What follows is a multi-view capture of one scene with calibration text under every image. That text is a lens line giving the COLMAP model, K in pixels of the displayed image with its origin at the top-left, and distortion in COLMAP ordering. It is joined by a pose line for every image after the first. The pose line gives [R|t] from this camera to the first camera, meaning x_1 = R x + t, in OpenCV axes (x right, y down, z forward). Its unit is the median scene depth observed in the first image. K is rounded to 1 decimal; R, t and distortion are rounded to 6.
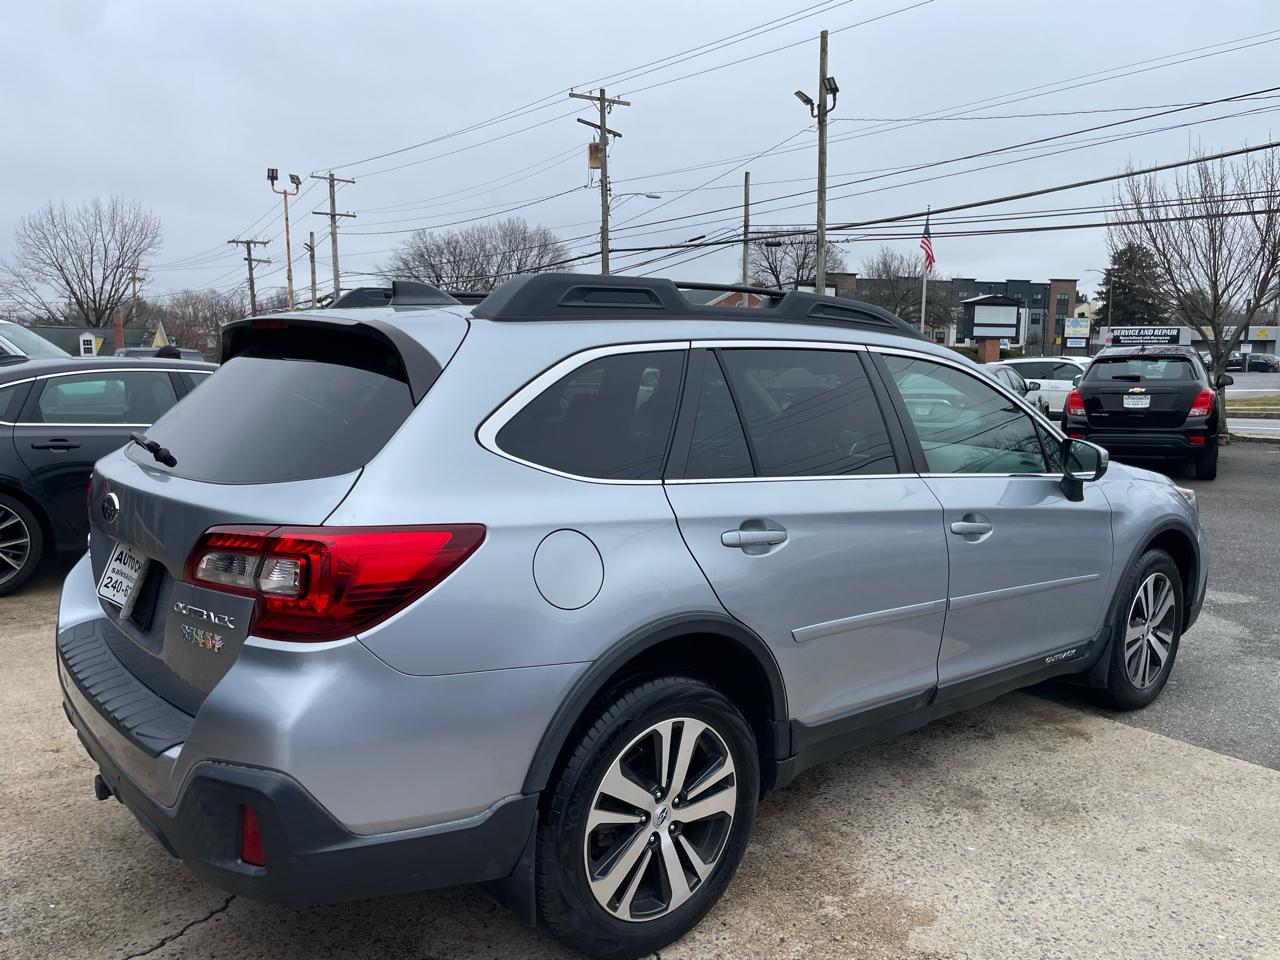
lens RADIAL K [[964.0, 0, 644.2], [0, 964.0, 479.6], [0, 0, 1]] dist [0.087282, -0.115284]
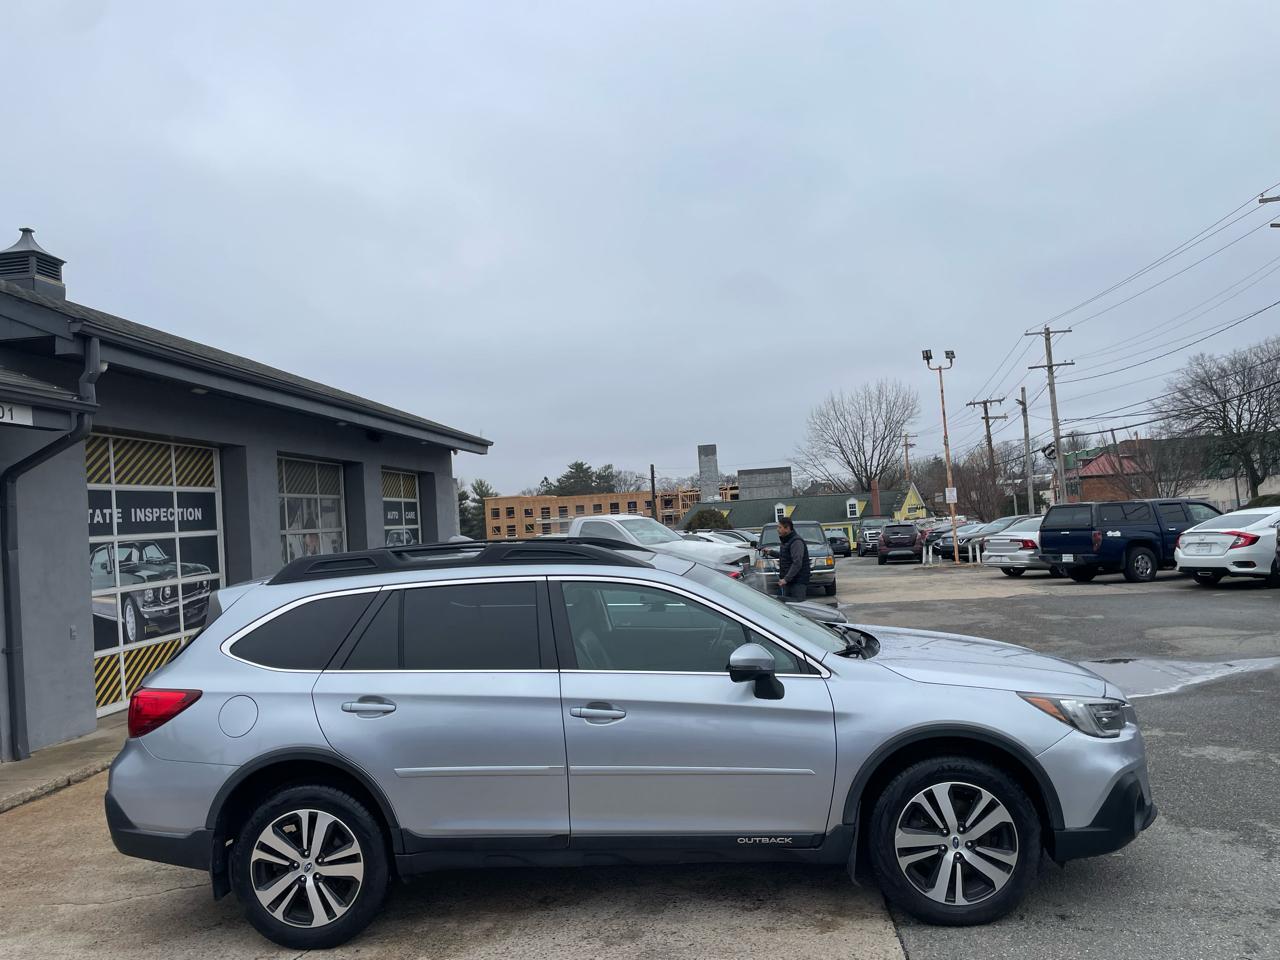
lens RADIAL K [[964.0, 0, 650.4], [0, 964.0, 477.6], [0, 0, 1]] dist [0.087282, -0.115284]
pose [[0.719176, -0.086801, -0.689385, 1.670486], [-0.017672, 0.989560, -0.143032, -0.102390], [0.694603, 0.115048, 0.710134, 0.092477]]
